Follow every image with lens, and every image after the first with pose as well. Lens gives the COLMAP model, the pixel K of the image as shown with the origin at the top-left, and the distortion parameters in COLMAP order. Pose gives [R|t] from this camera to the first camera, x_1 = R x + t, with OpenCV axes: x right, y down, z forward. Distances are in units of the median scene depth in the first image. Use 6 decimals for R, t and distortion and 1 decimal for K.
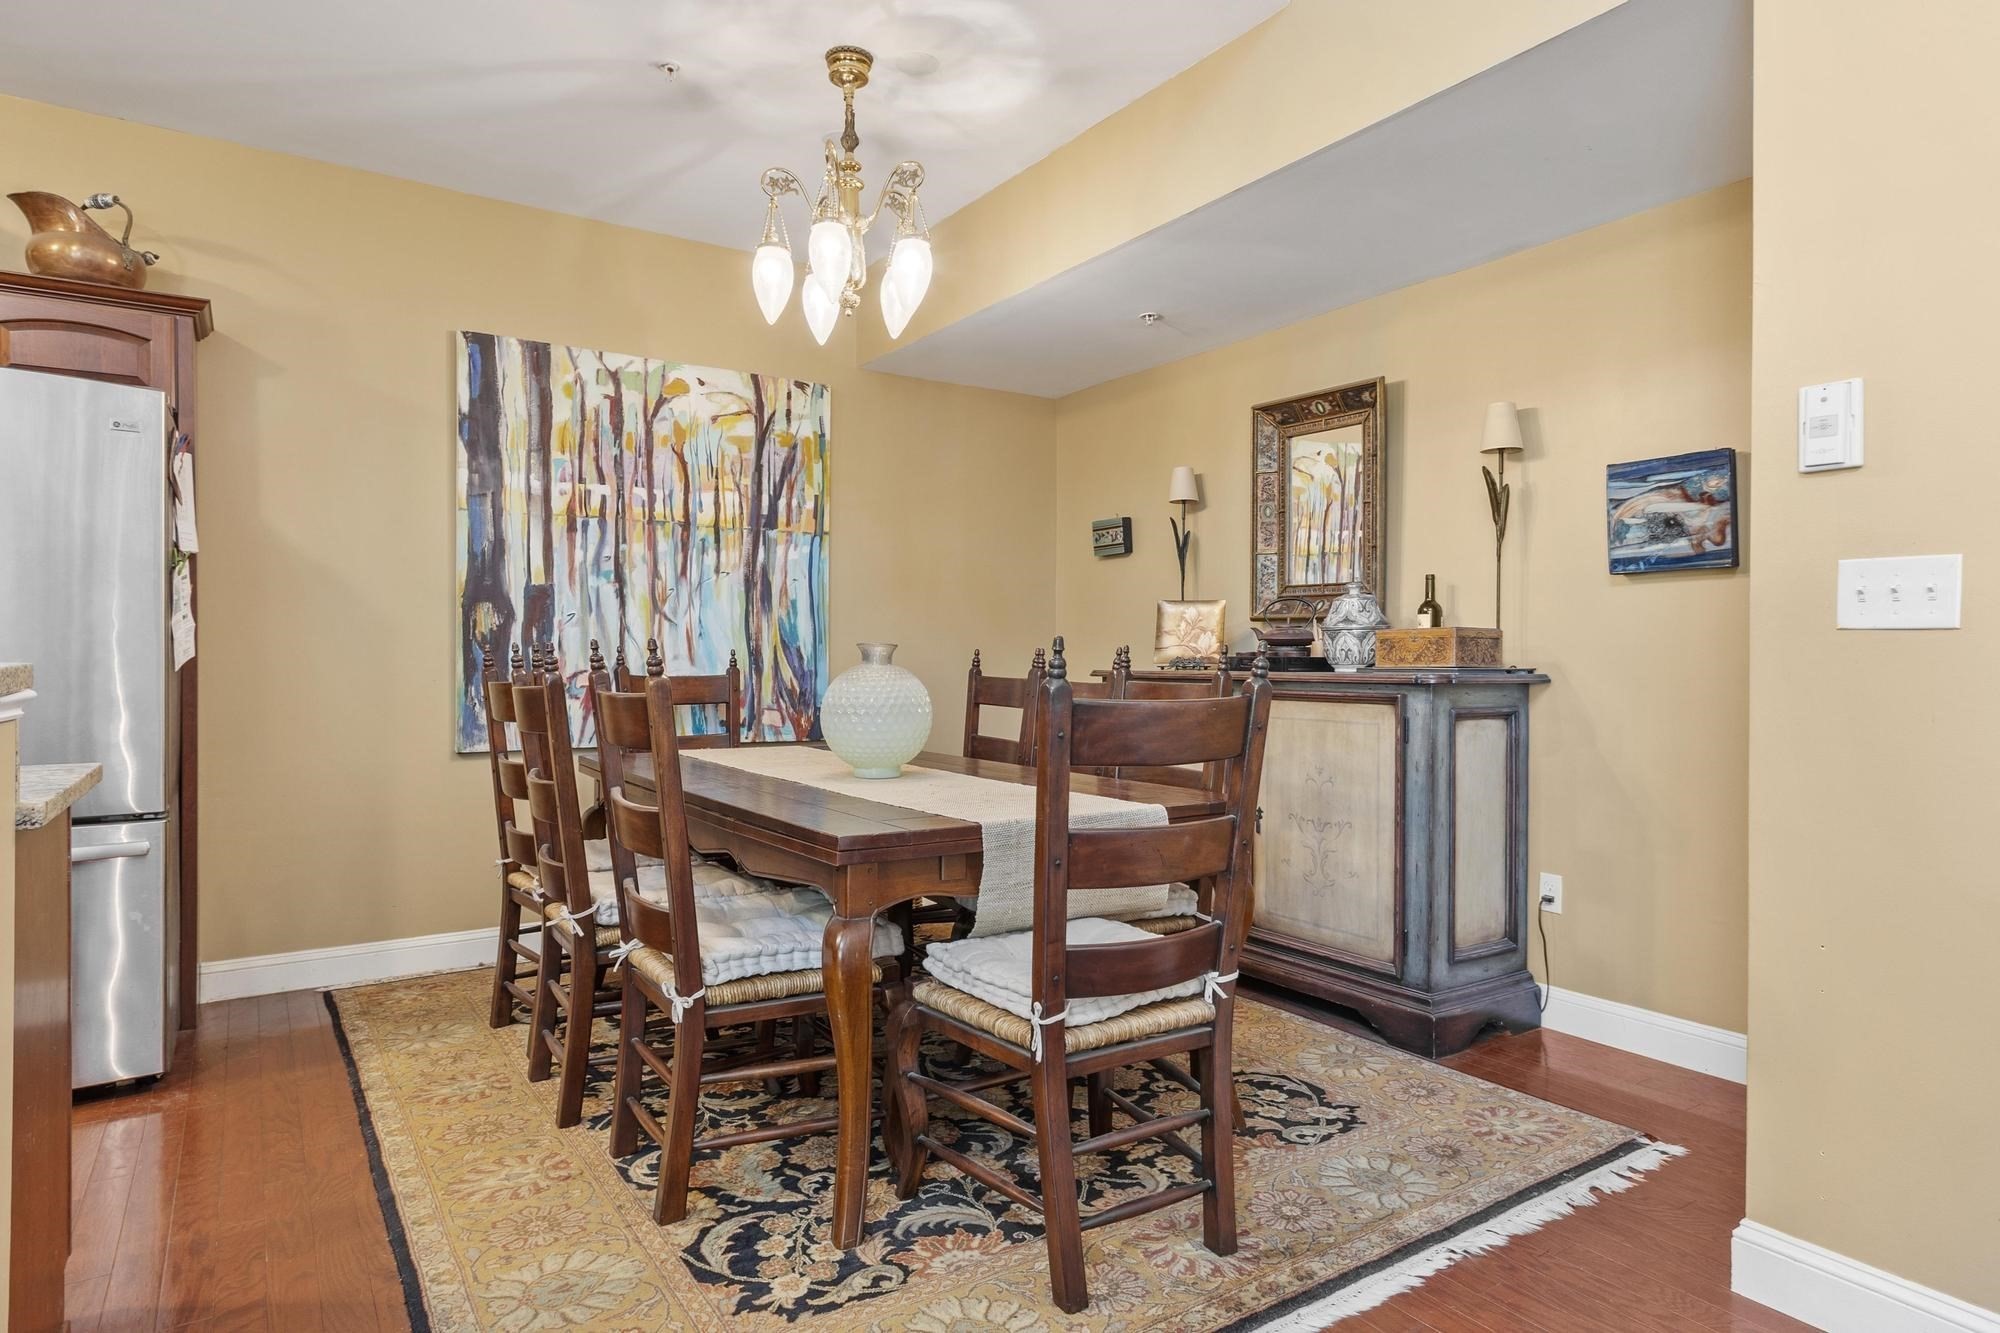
lens RADIAL K [[1135.0, 0, 1003.5], [0, 1135.0, 669.2], [0, 0, 1]] dist [0.005995, -0.004161]
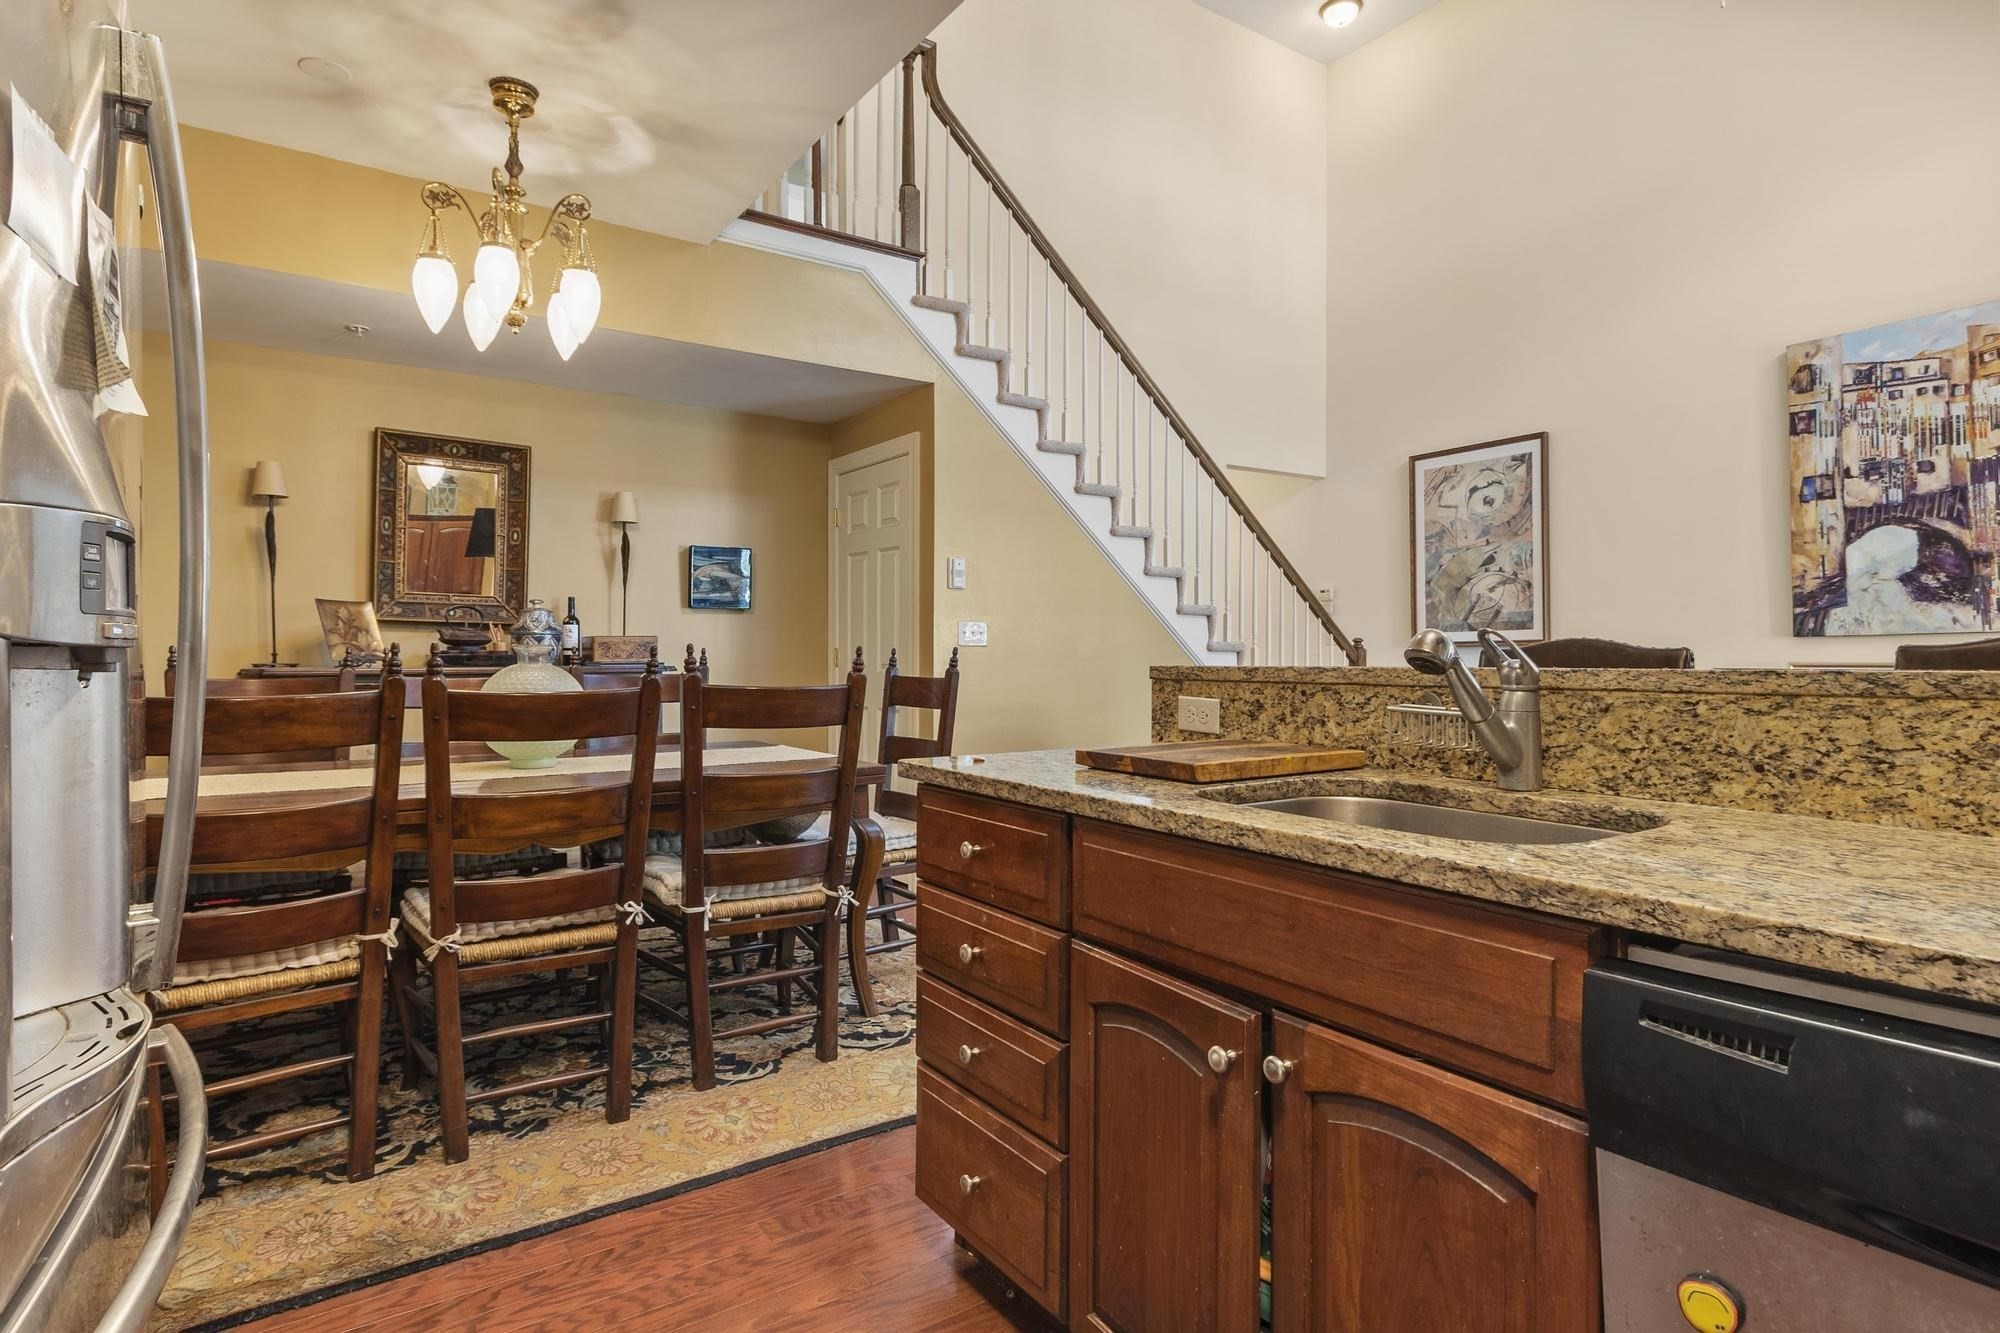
lens RADIAL K [[1057.8, 0, 1006.1], [0, 1057.8, 656.4], [0, 0, 1]] dist [-0.002720, -0.000954]
pose [[-0.035860, -0.003033, 0.999352, -1.340726], [0.010149, 0.999943, 0.003399, -0.010447], [-0.999305, 0.010265, -0.035827, 0.689686]]
